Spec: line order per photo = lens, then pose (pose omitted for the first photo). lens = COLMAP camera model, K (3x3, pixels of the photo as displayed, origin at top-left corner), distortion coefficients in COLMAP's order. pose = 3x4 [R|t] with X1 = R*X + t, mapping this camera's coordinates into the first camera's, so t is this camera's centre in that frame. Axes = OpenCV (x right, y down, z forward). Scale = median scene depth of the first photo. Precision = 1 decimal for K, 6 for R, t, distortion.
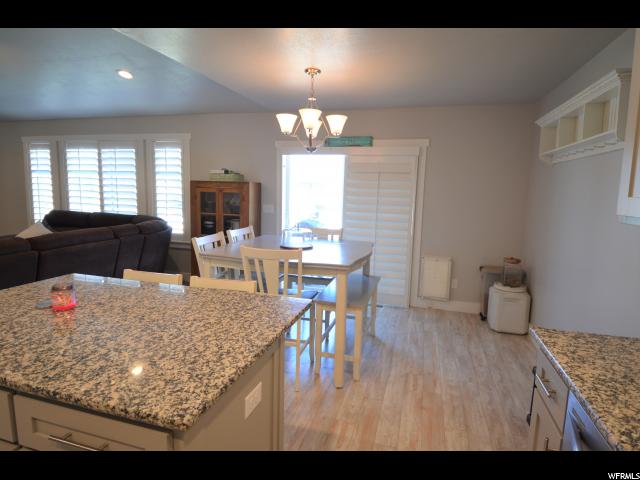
lens RADIAL K [[362.3, 0, 319.3], [0, 362.3, 234.3], [0, 0, 1]] dist [0.003492, -0.028465]
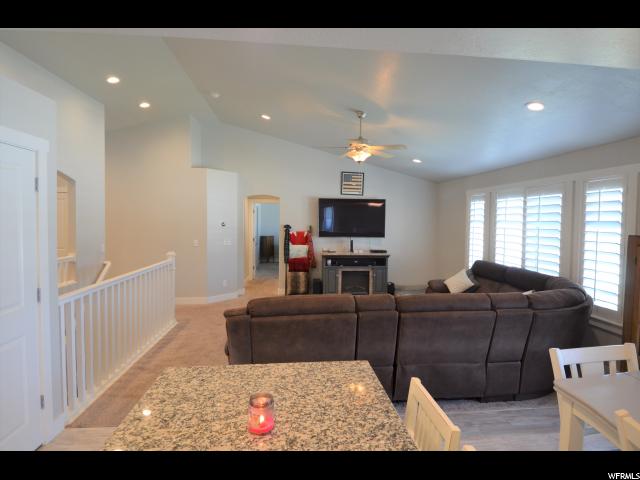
lens RADIAL K [[362.3, 0, 319.3], [0, 362.3, 234.3], [0, 0, 1]] dist [0.003492, -0.028465]
pose [[0.404112, 0.007766, -0.914677, 0.007882], [-0.117847, 0.992072, -0.043643, -0.046713], [0.907086, 0.125429, 0.401824, 0.196611]]
